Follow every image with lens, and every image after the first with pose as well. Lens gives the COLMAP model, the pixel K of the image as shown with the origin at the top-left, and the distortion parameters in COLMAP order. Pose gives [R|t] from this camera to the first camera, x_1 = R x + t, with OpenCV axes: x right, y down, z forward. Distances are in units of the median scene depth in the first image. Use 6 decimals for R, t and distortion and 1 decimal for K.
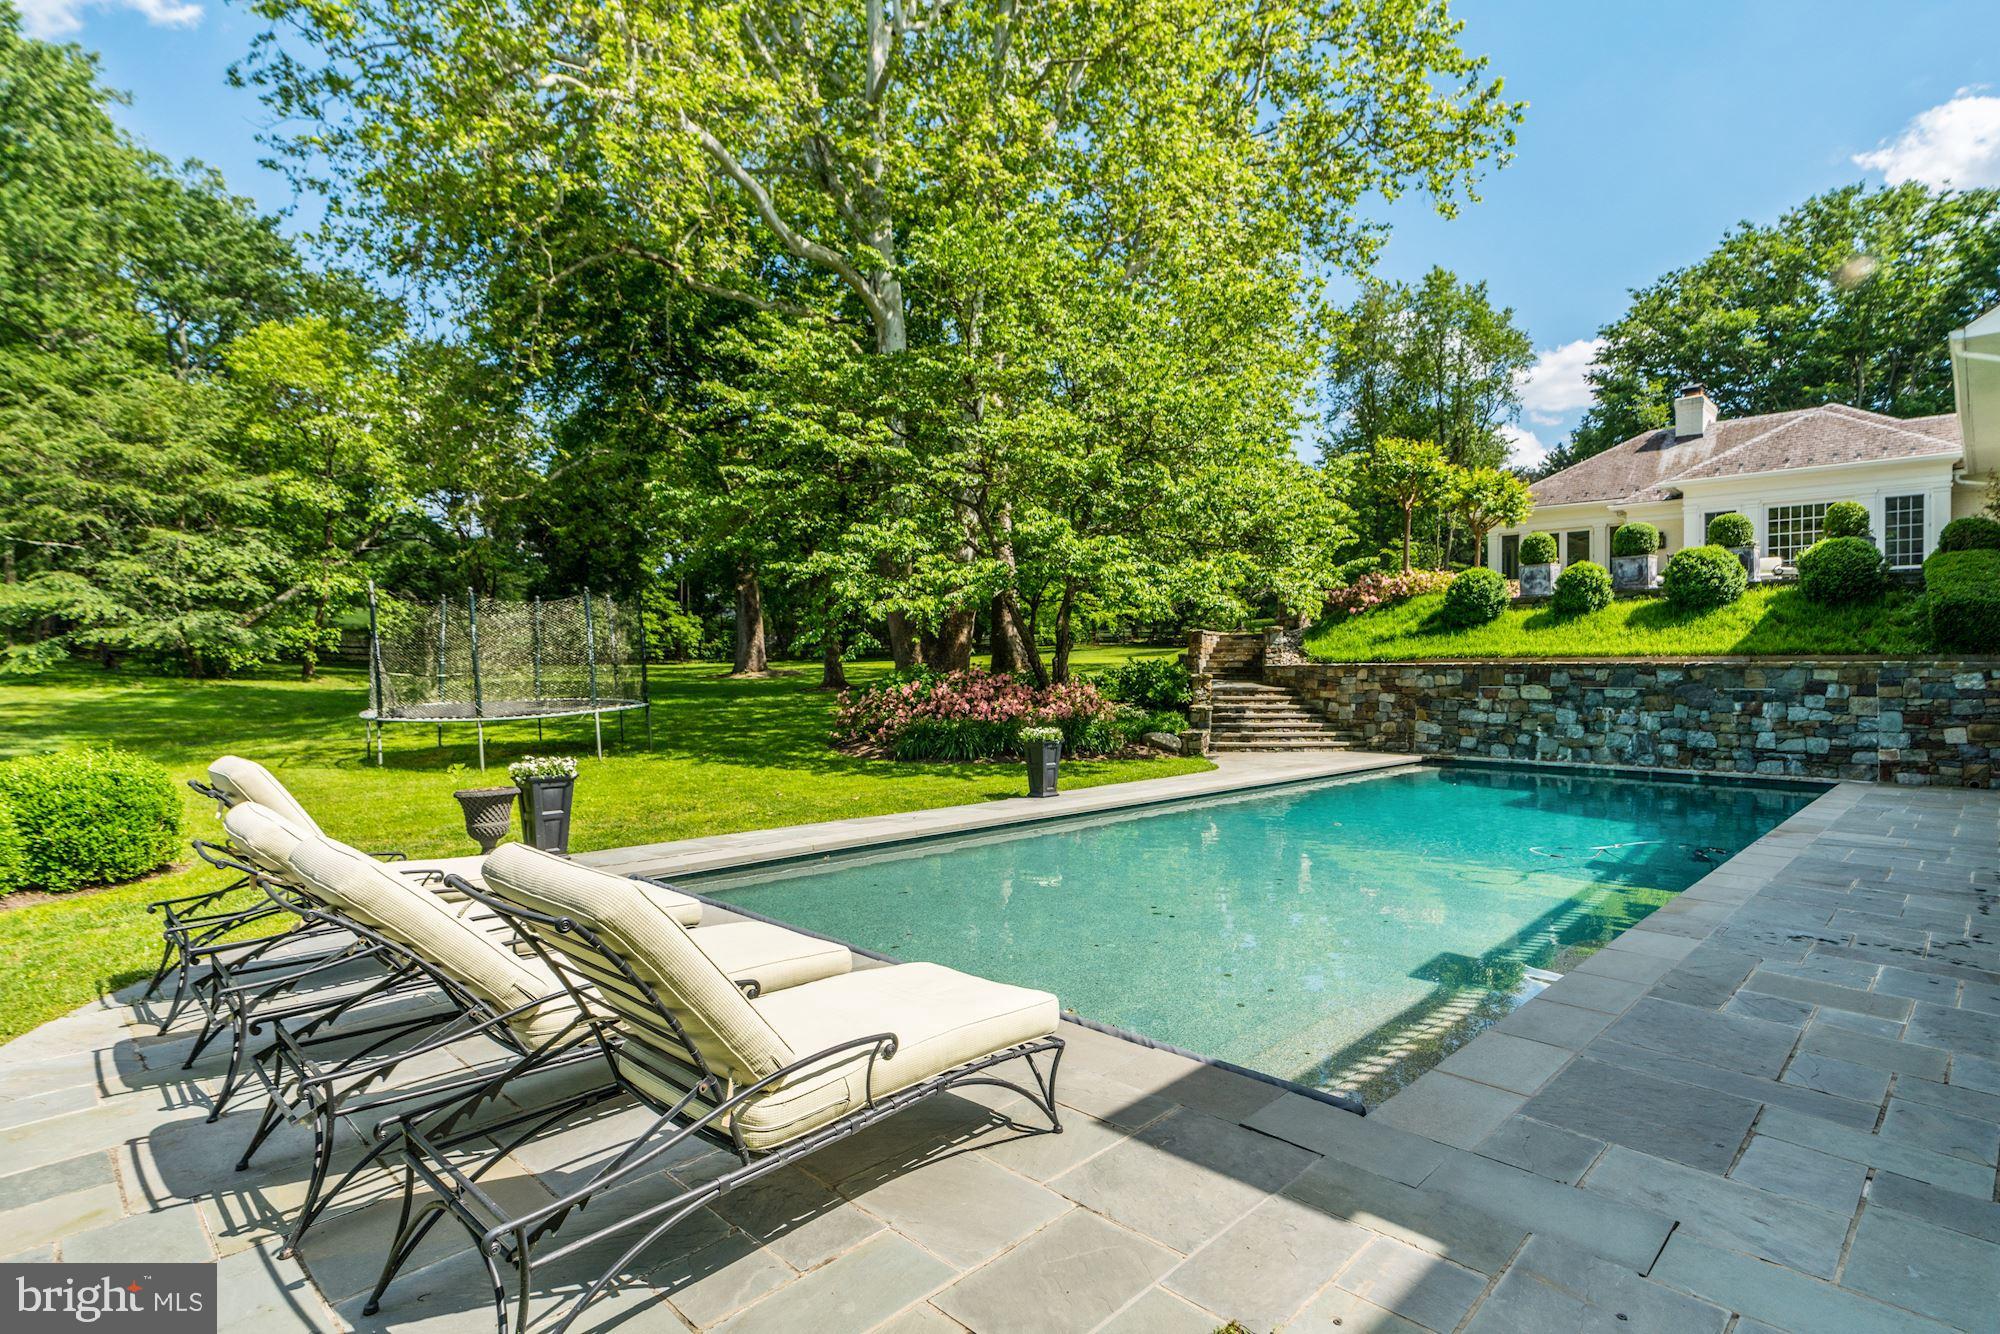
lens RADIAL K [[1033.2, 0, 1003.7], [0, 1033.2, 661.9], [0, 0, 1]] dist [-0.002923, -0.000271]
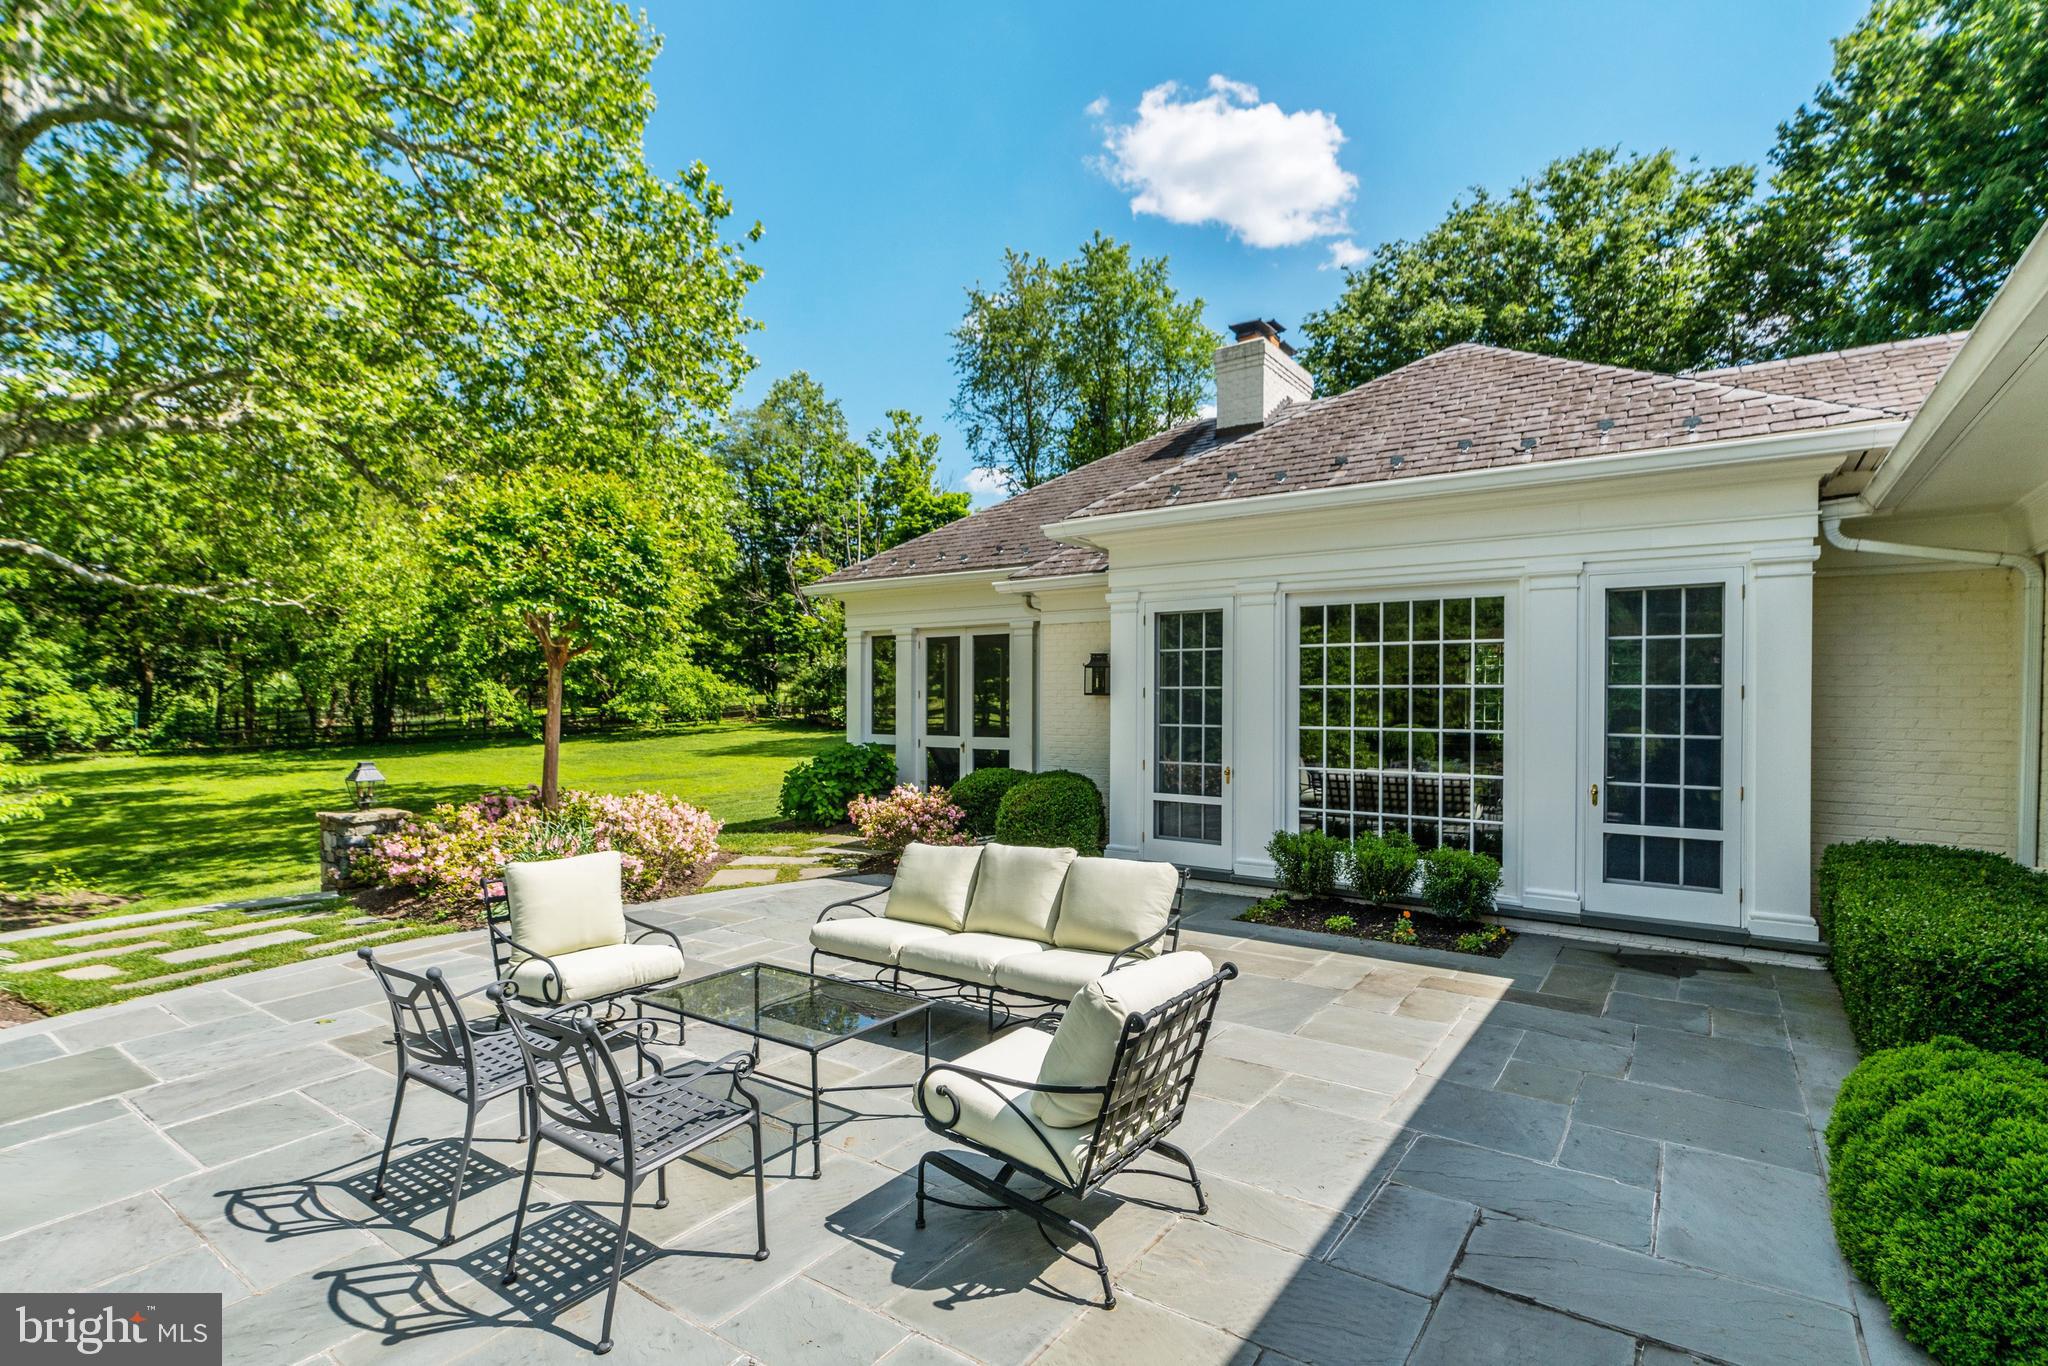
lens RADIAL K [[991.6, 0, 1018.9], [0, 991.6, 688.8], [0, 0, 1]] dist [0.000687, 0.000073]
pose [[0.989585, 0.003545, 0.143909, 0.608992], [-0.003157, 0.999991, -0.002922, -0.121820], [-0.143919, 0.002437, 0.989587, 0.697803]]
